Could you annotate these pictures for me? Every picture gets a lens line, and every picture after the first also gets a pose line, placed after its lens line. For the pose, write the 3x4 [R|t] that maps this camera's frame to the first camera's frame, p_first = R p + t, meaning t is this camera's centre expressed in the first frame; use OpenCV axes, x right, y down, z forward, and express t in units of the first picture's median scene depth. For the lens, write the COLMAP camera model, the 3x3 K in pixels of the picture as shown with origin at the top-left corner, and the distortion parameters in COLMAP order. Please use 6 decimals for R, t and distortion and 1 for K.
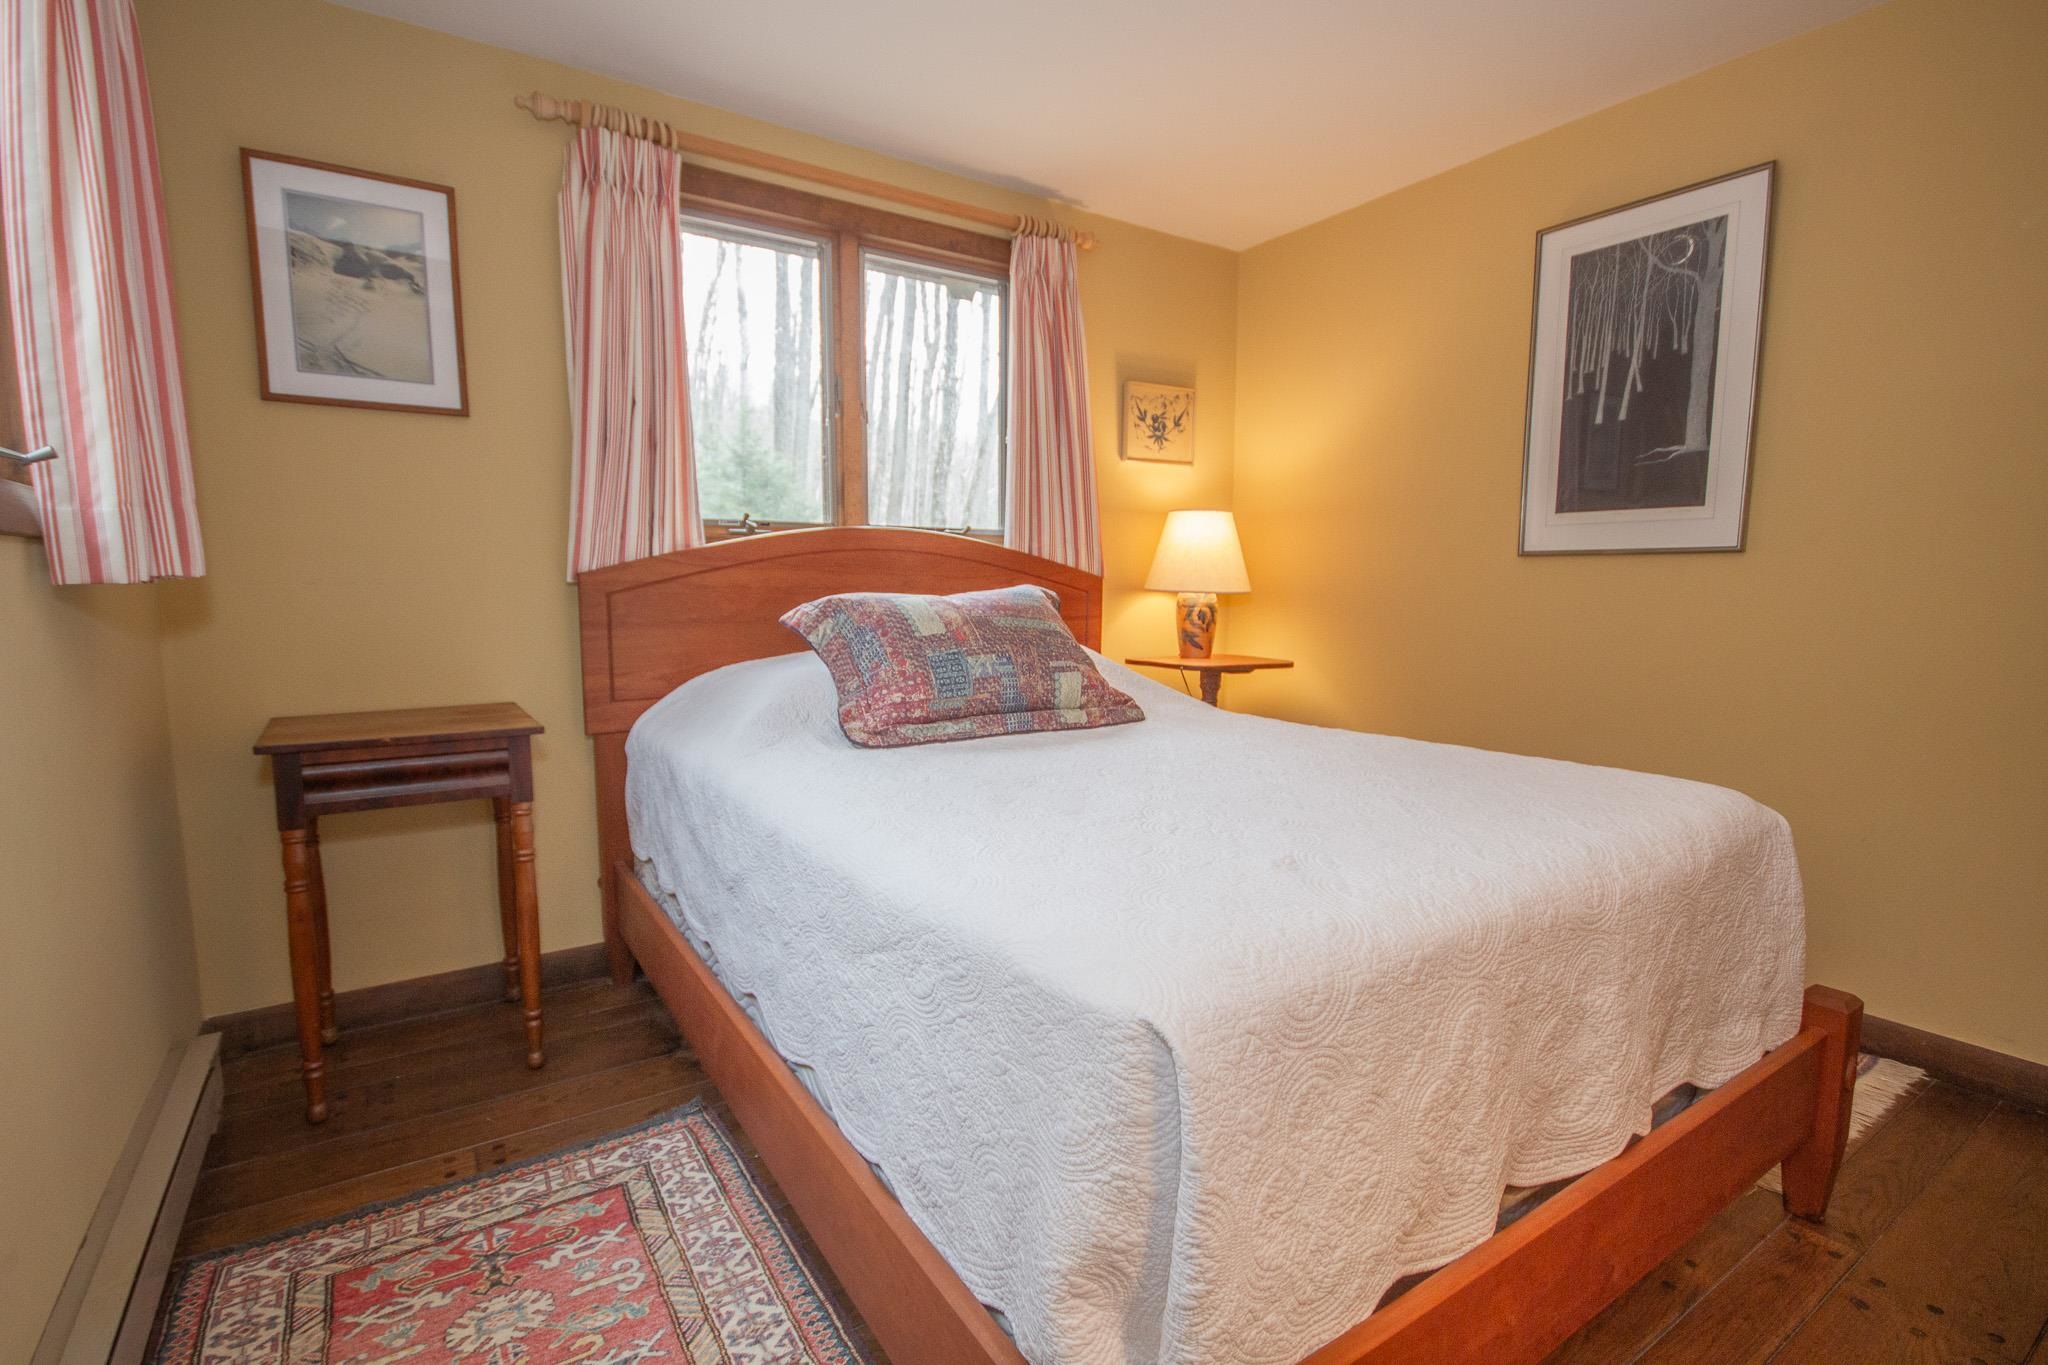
lens RADIAL K [[956.4, 0, 1021.5], [0, 956.4, 692.6], [0, 0, 1]] dist [0.013082, -0.013198]
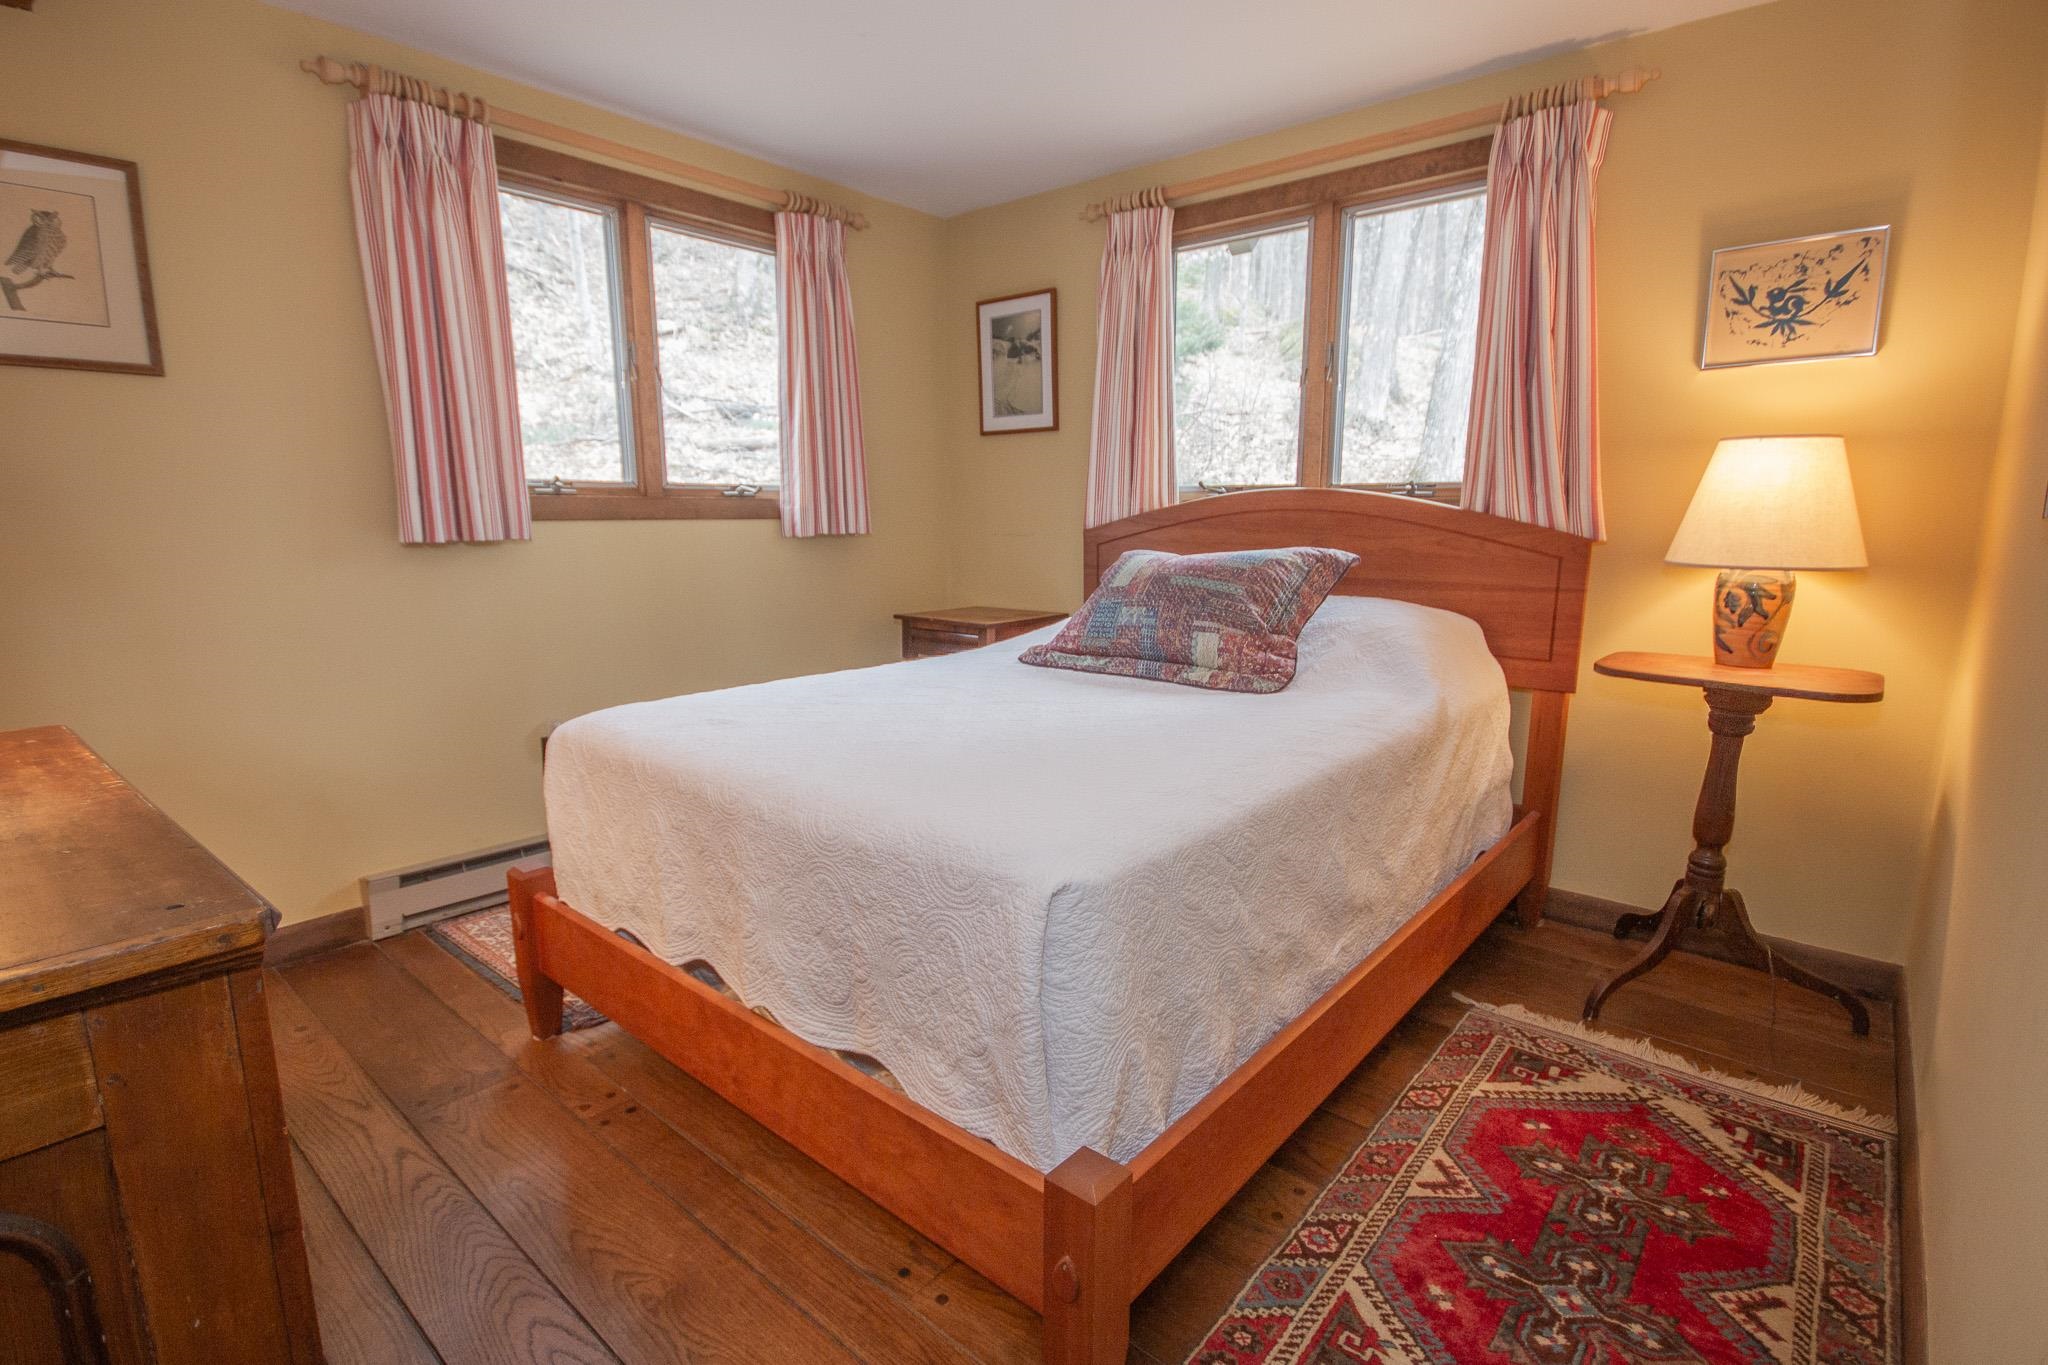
lens RADIAL K [[956.4, 0, 1021.5], [0, 956.4, 692.6], [0, 0, 1]] dist [0.013082, -0.013198]
pose [[0.284677, 0.174714, -0.942568, 0.938511], [-0.110267, 0.982693, 0.148848, -0.085736], [0.952261, 0.061560, 0.299015, 0.472670]]
